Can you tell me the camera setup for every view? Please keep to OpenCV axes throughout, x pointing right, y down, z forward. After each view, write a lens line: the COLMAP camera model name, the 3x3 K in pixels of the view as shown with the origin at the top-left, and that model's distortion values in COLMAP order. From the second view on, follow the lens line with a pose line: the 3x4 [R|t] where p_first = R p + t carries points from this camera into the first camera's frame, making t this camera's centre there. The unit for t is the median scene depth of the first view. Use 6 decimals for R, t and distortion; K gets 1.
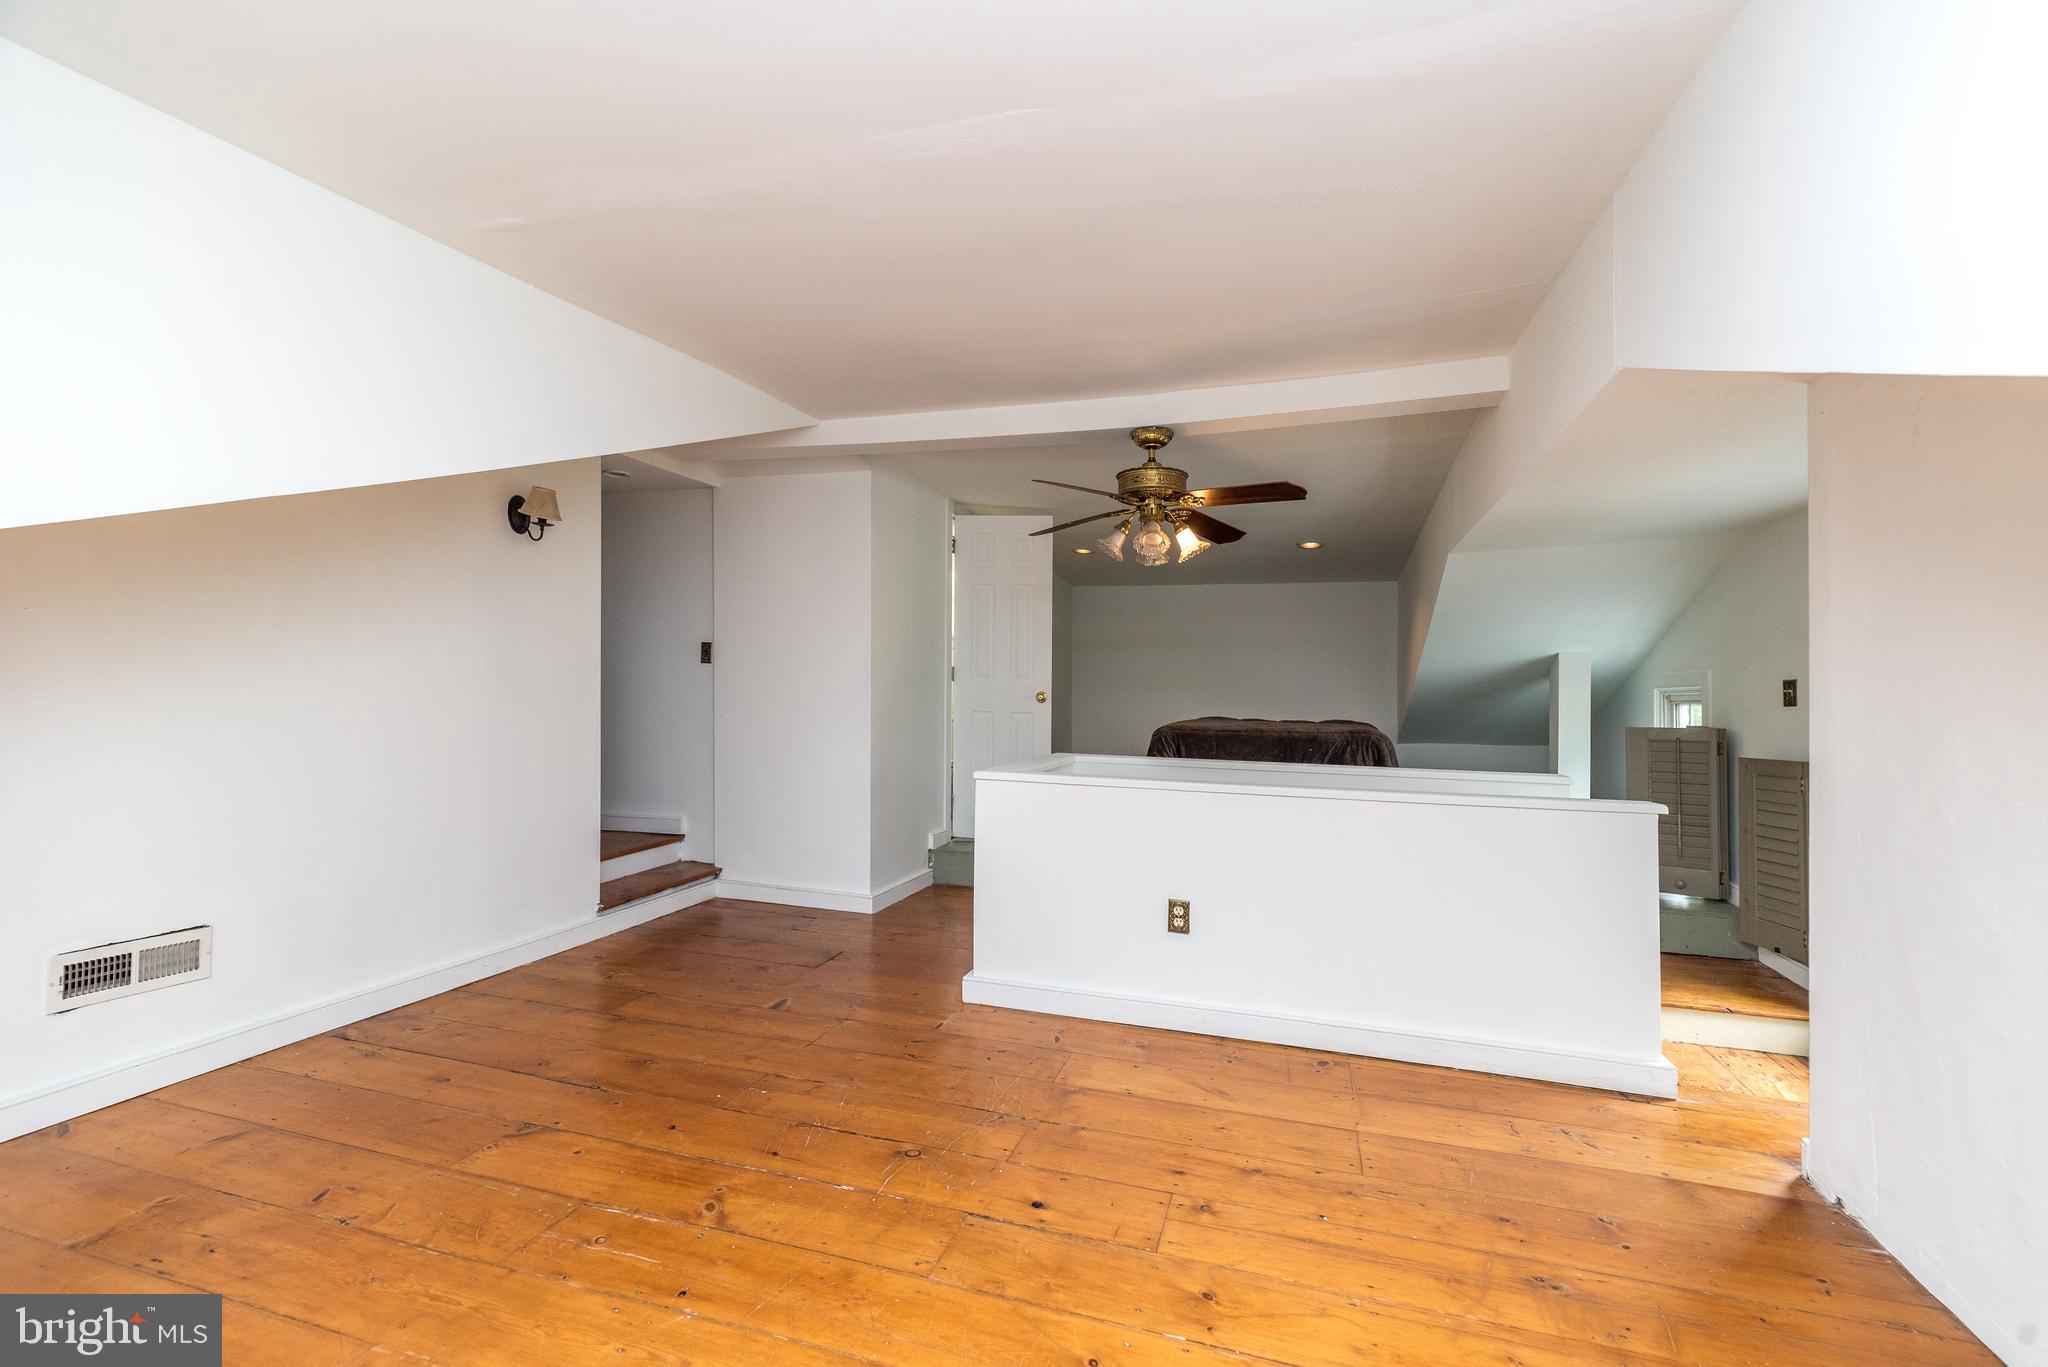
lens RADIAL K [[890.1, 0, 1028.1], [0, 890.1, 686.9], [0, 0, 1]] dist [0.007691, 0.000149]
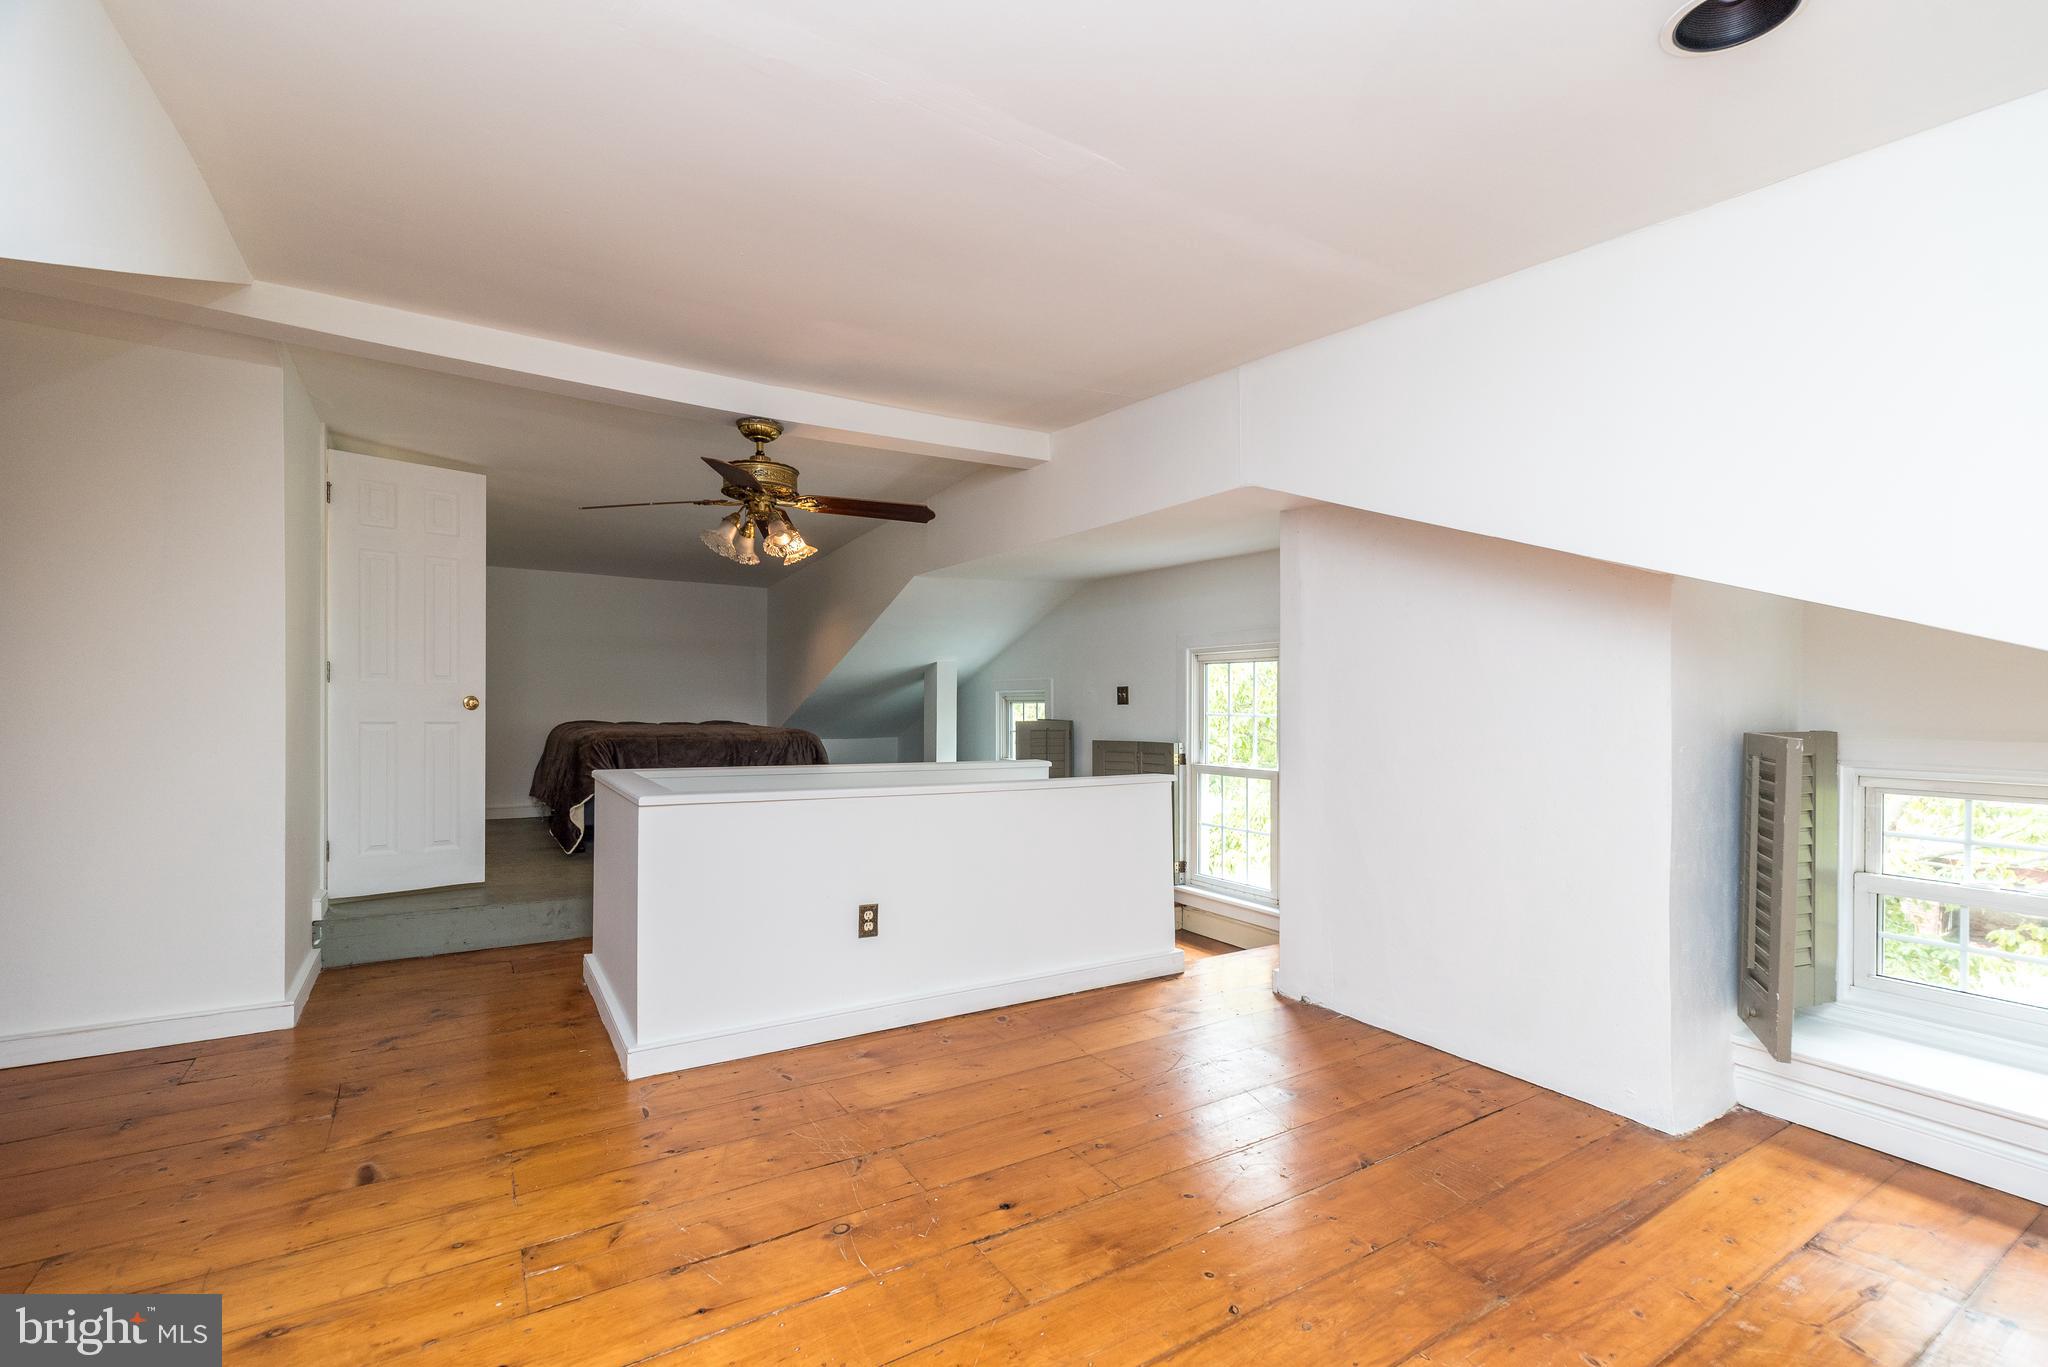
lens RADIAL K [[890.1, 0, 1017.8], [0, 890.1, 691.0], [0, 0, 1]] dist [0.007691, 0.000149]
pose [[0.651756, -0.000512, 0.758429, -0.400563], [-0.005126, 0.999974, 0.005080, -0.008157], [-0.758412, -0.007199, 0.651736, 0.172990]]
